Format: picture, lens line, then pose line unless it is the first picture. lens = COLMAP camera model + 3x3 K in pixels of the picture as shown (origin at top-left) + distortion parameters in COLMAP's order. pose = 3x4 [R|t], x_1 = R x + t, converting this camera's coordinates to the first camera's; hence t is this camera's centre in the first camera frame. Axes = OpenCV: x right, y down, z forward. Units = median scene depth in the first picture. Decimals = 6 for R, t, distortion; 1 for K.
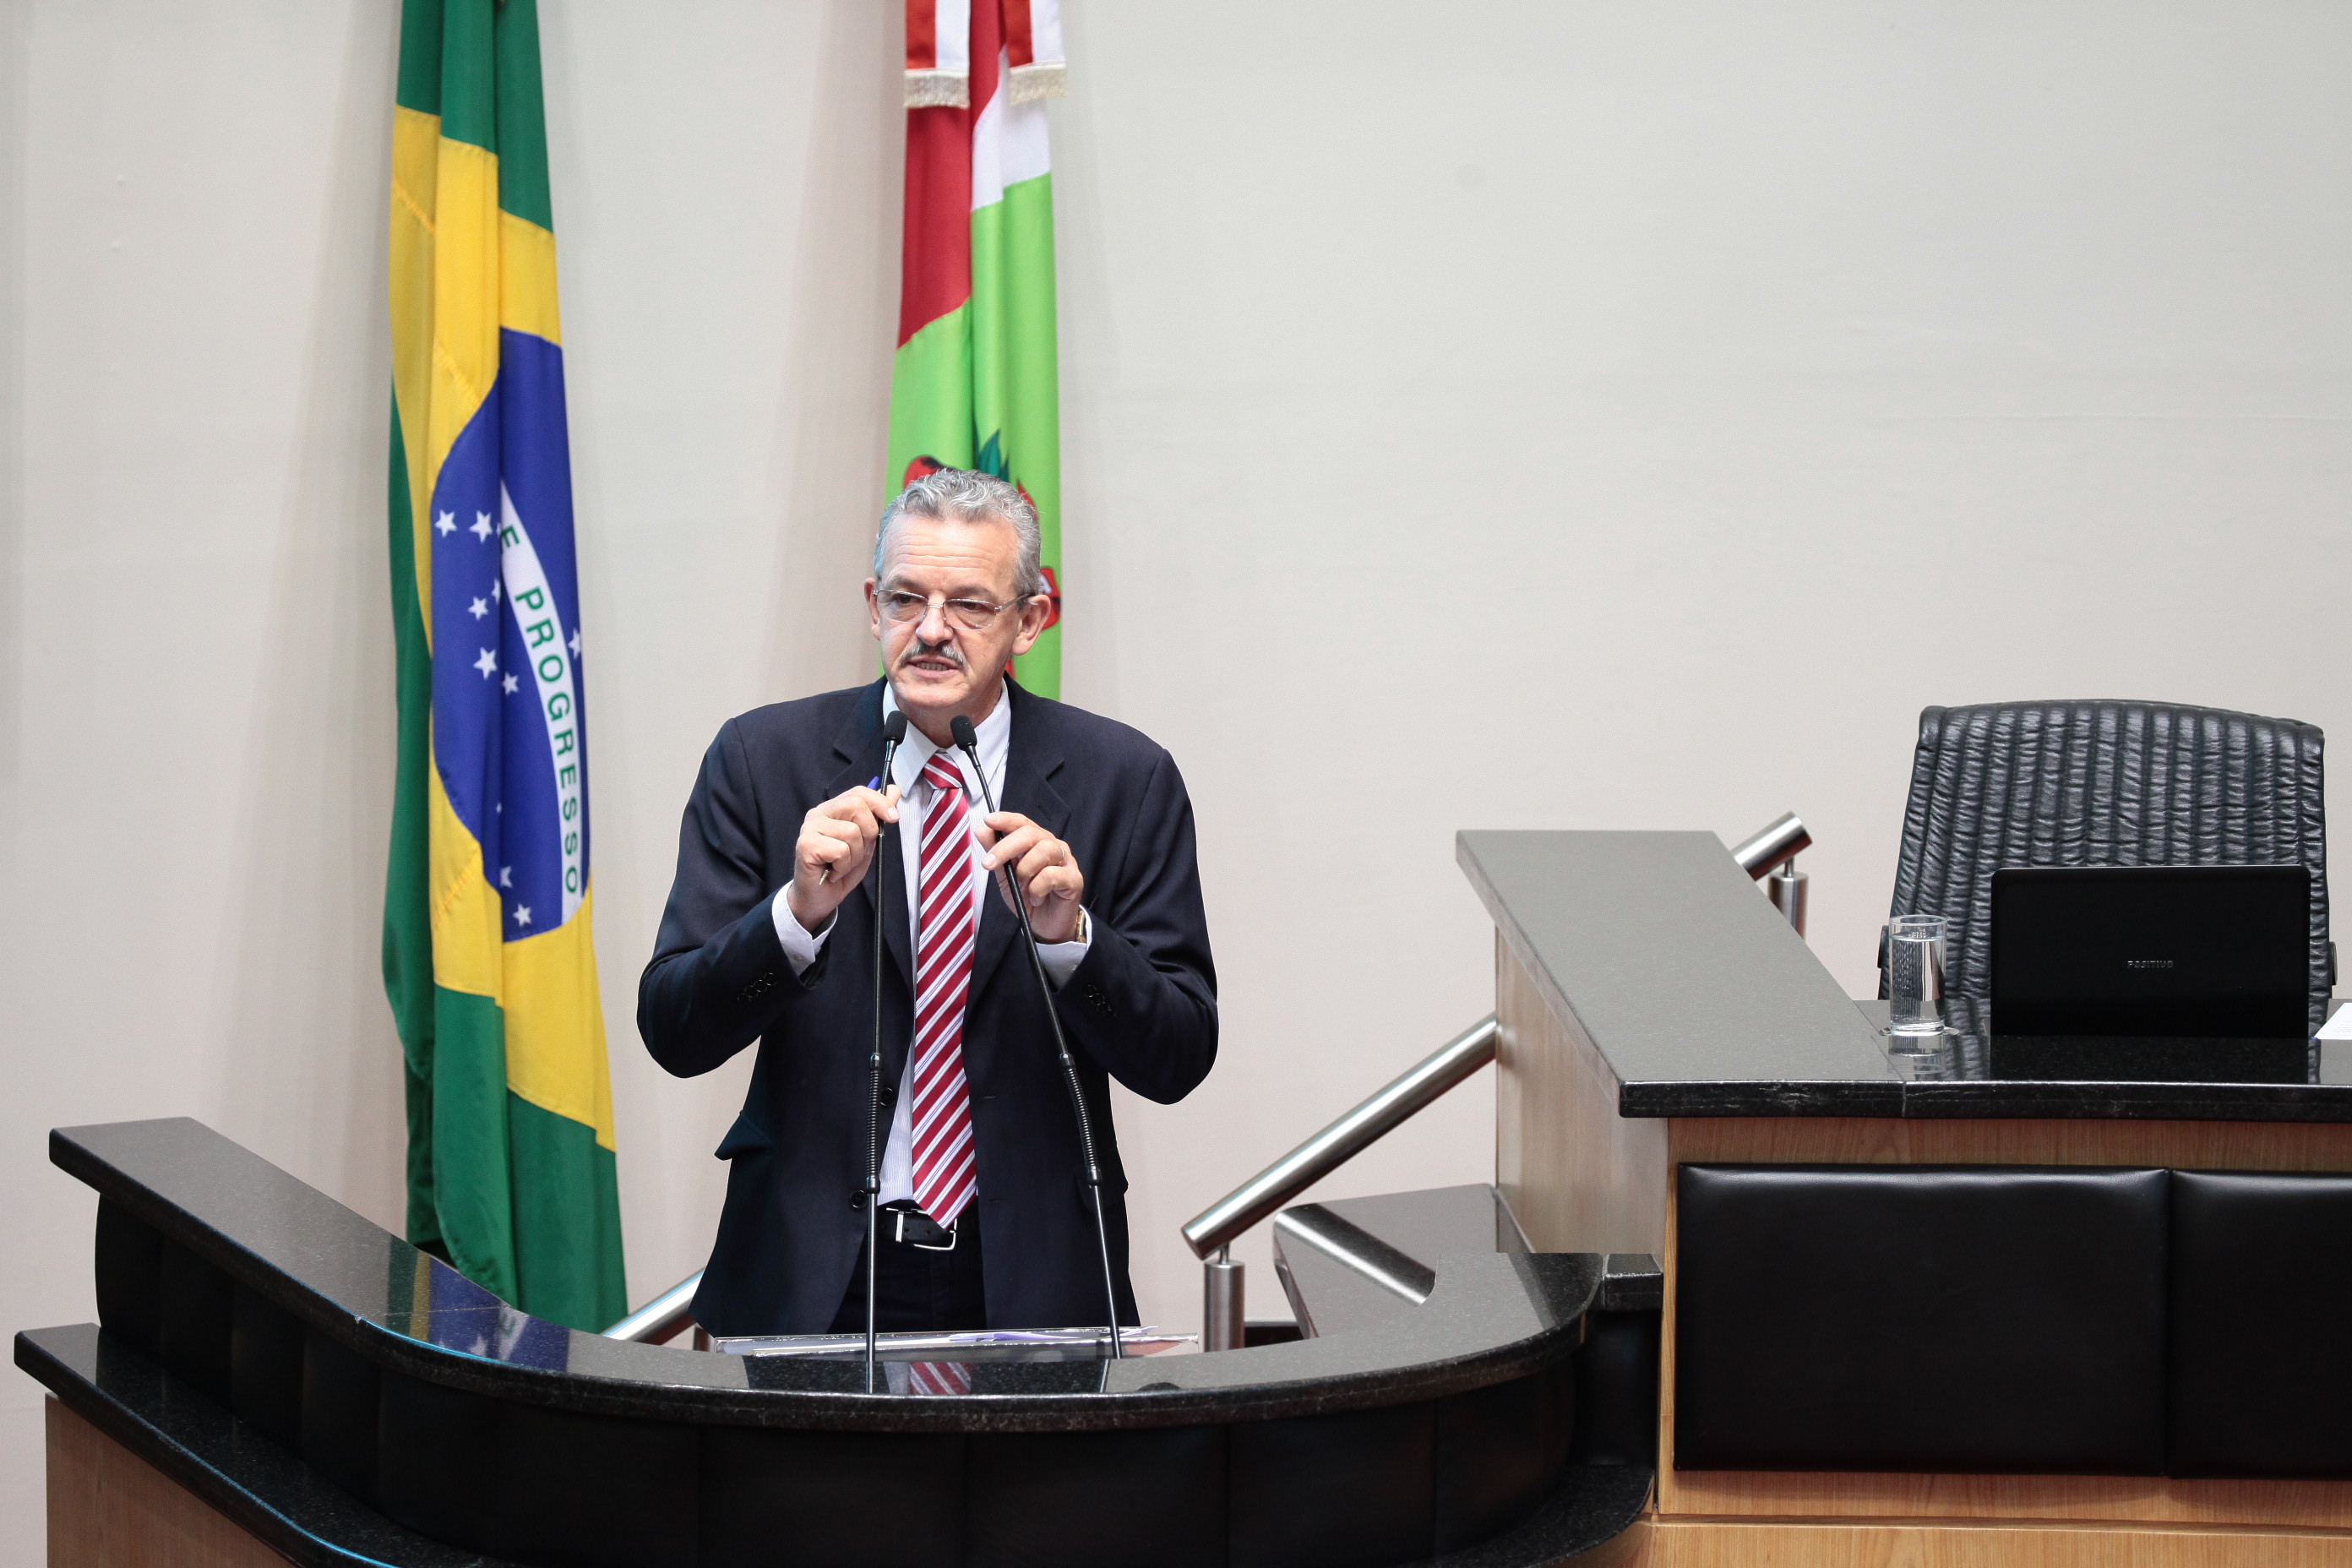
lens RADIAL K [[11410.4, 0, 1176.0], [0, 11410.4, 784.0], [0, 0, 1]] dist [0.312899, 4.550557]
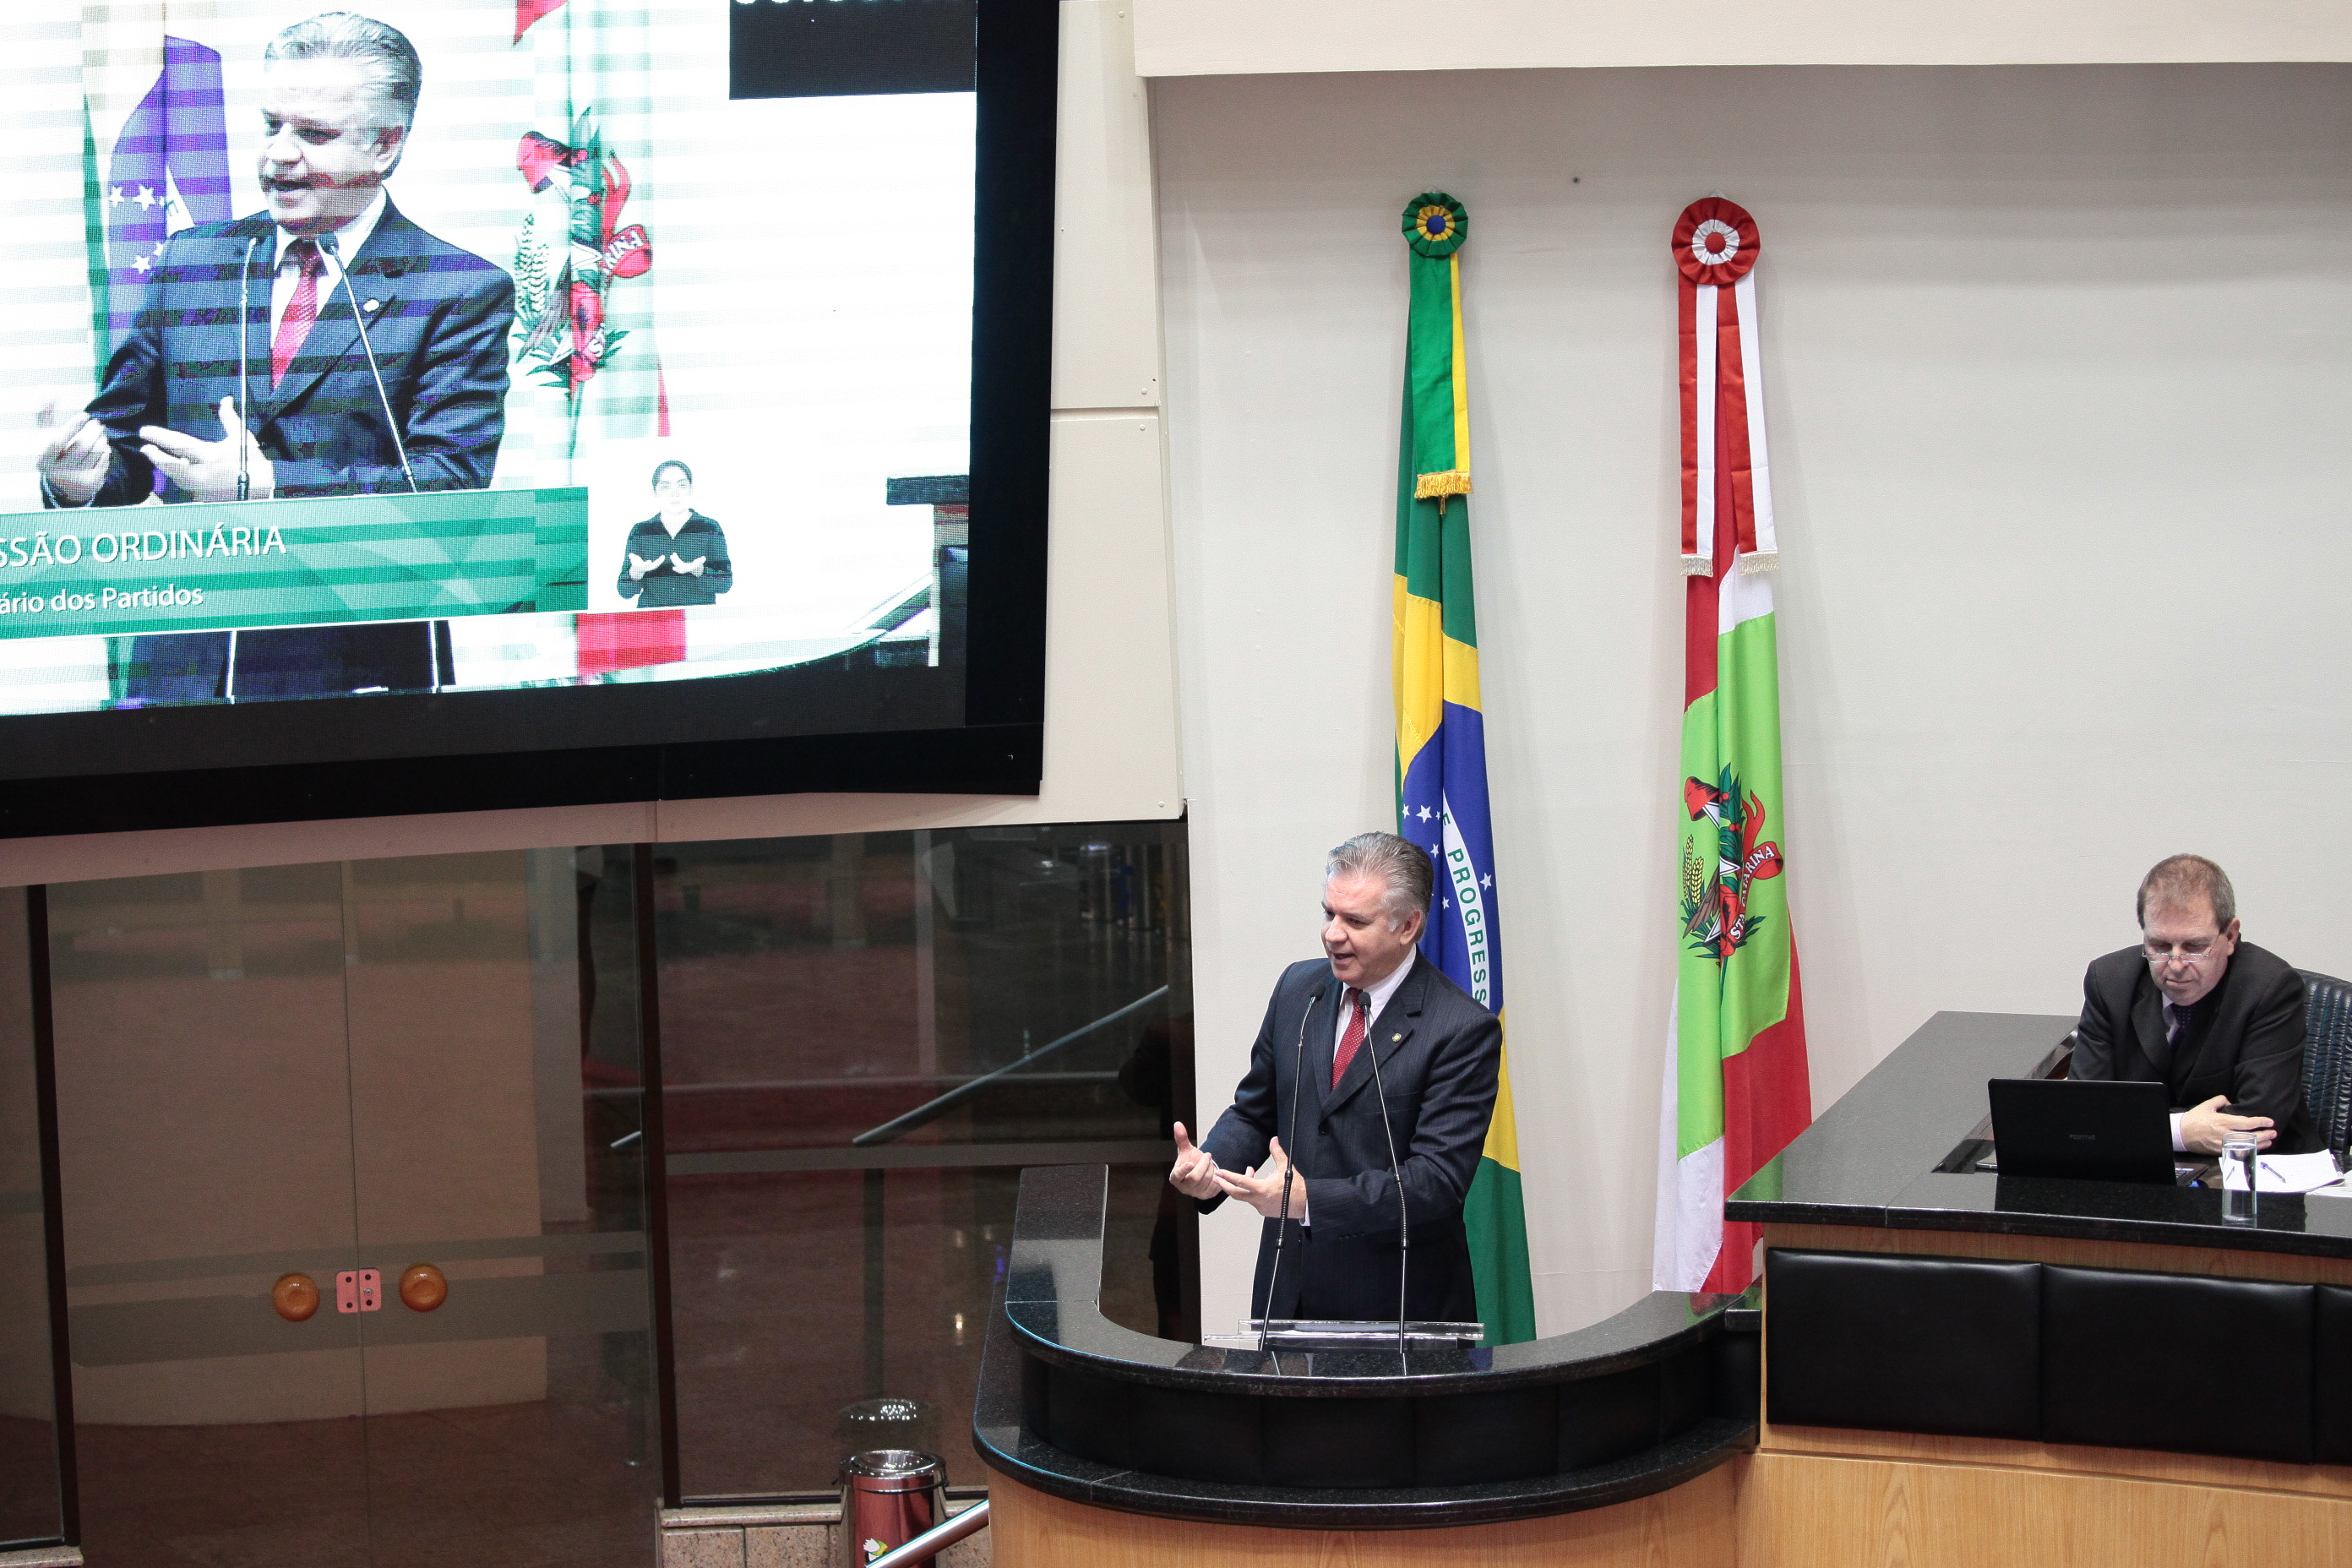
lens RADIAL K [[6785.1, 0, 1176.0], [0, 6785.1, 784.0], [0, 0, 1]] dist [-0.273481, -0.709075]
pose [[0.930754, 0.025104, -0.364782, 0.324860], [-0.019391, 0.999625, 0.019315, -0.053465], [0.365130, -0.010903, 0.930893, 0.021275]]
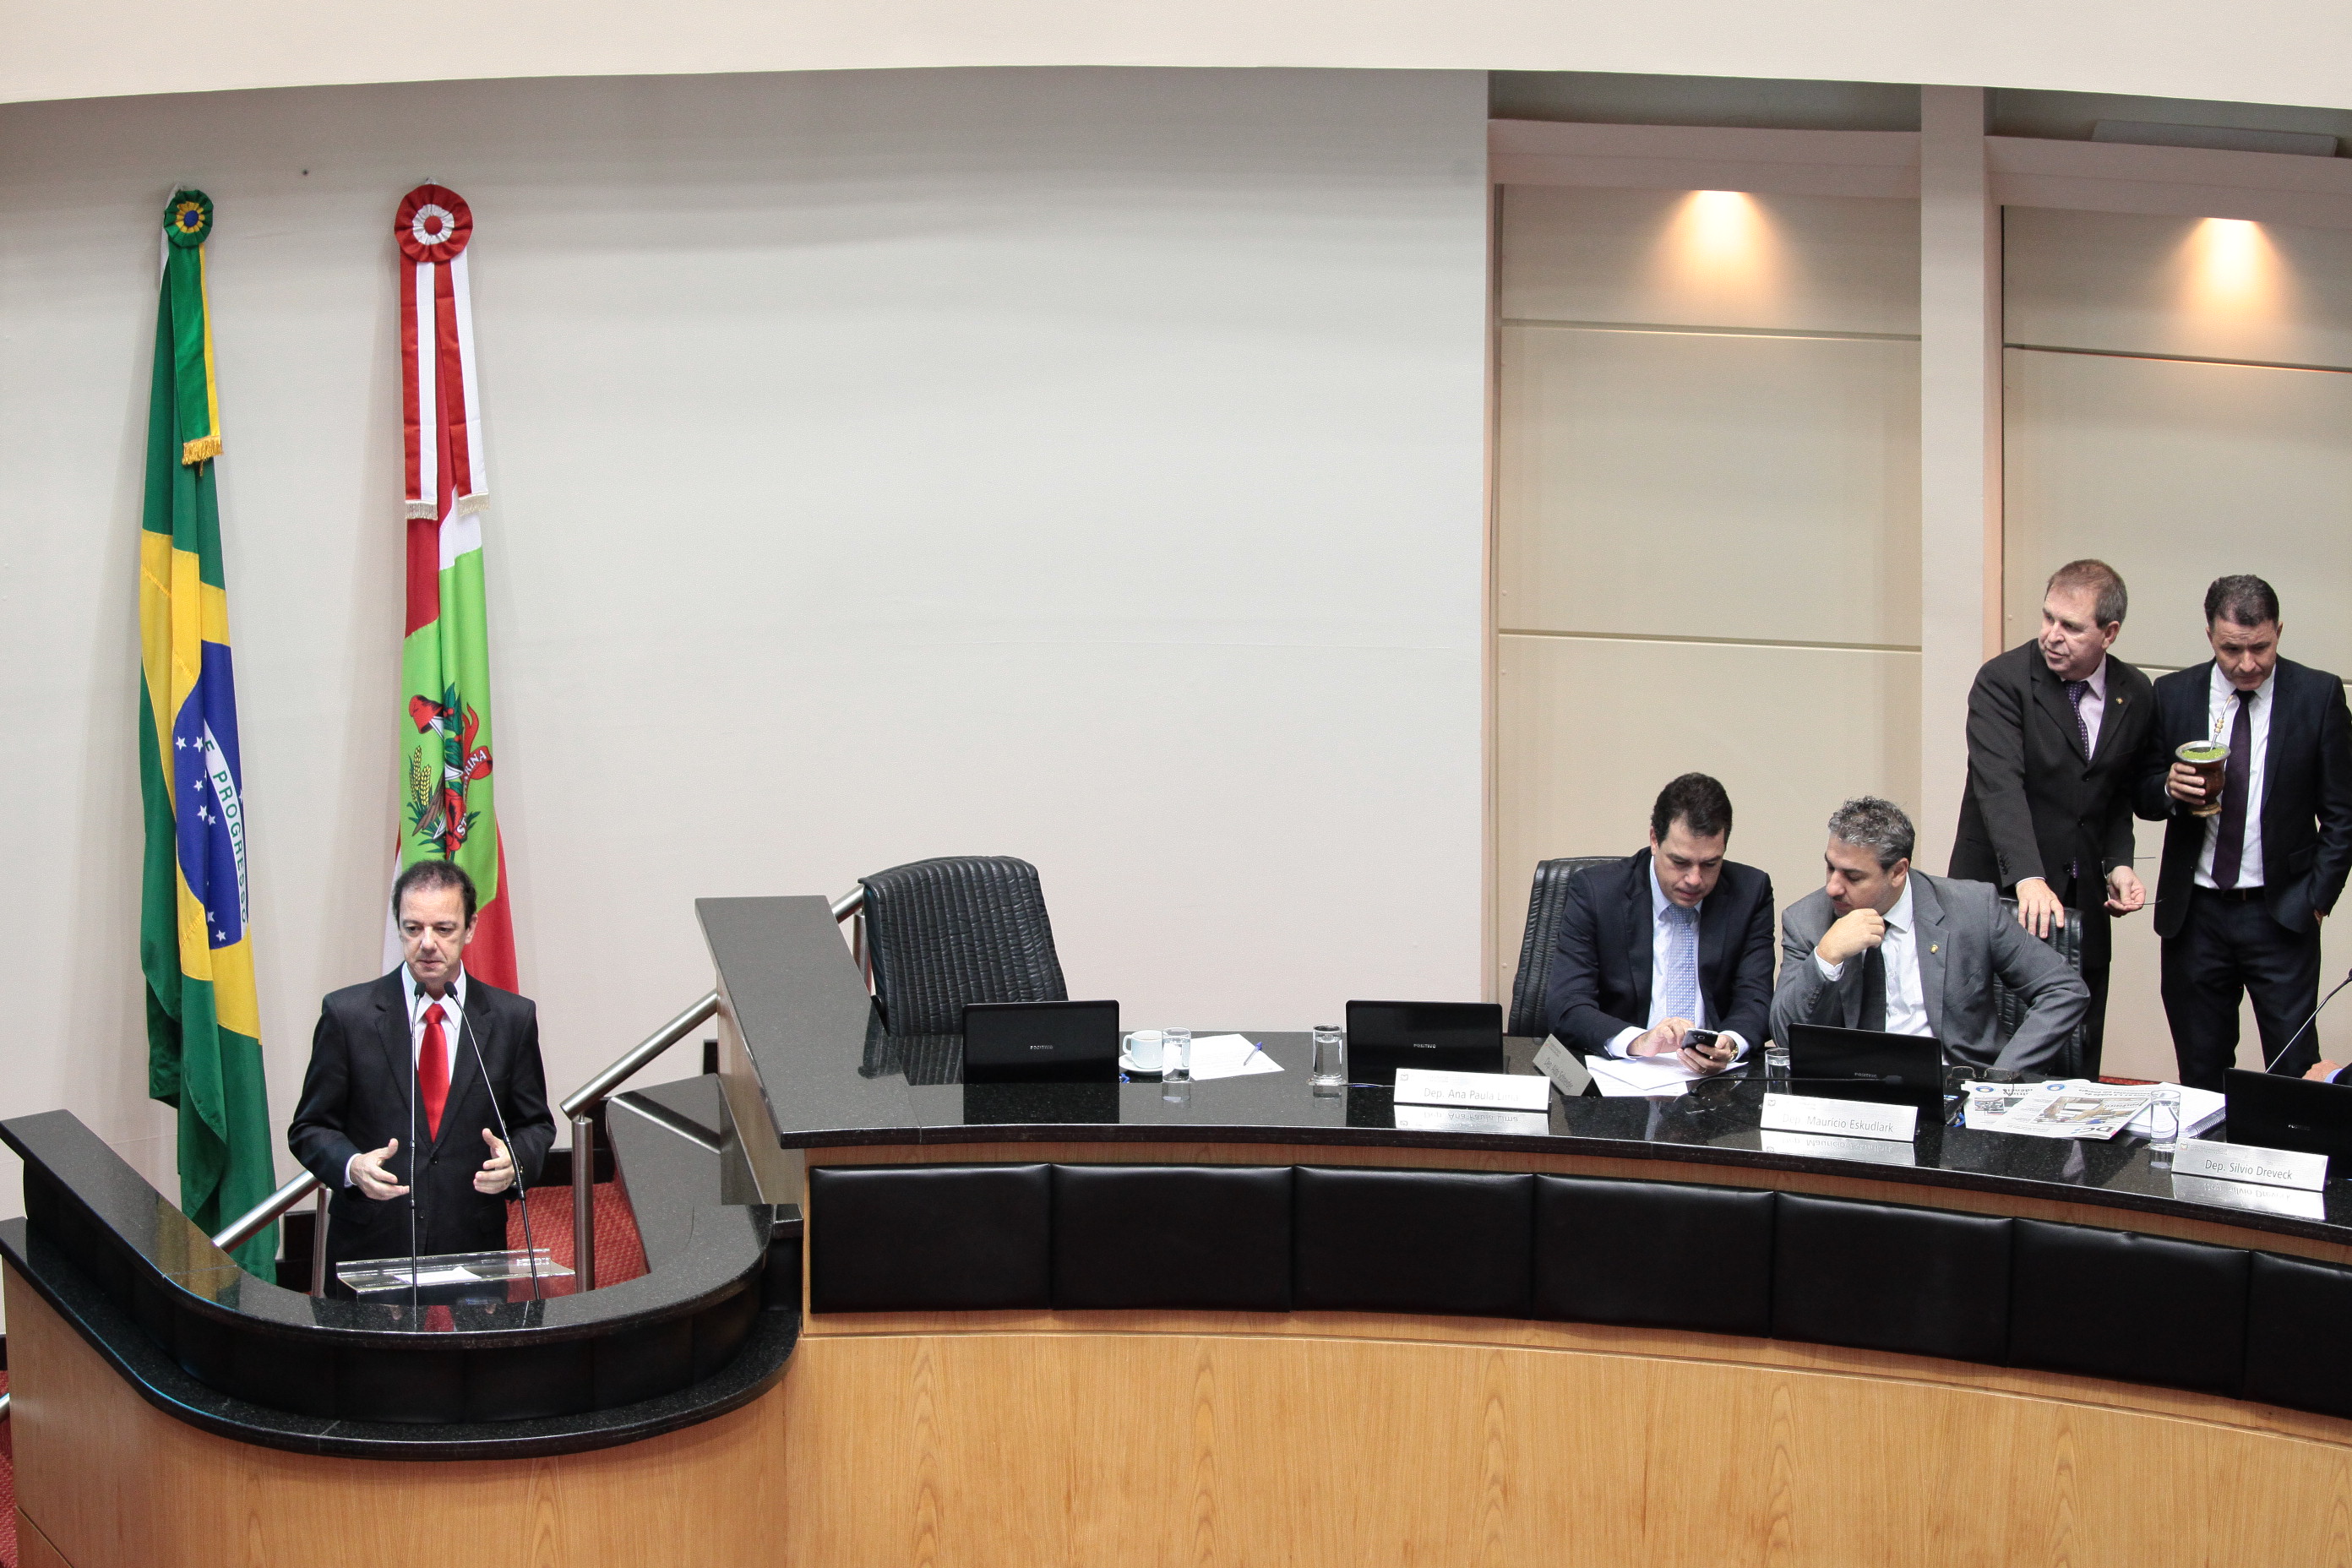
lens RADIAL K [[6785.1, 0, 1176.0], [0, 6785.1, 784.0], [0, 0, 1]] dist [-0.273481, -0.709075]
pose [[0.995210, -0.020891, 0.095501, -0.004596], [0.010129, 0.993677, 0.111818, -0.164757], [-0.097233, -0.110315, 0.989129, -0.181859]]
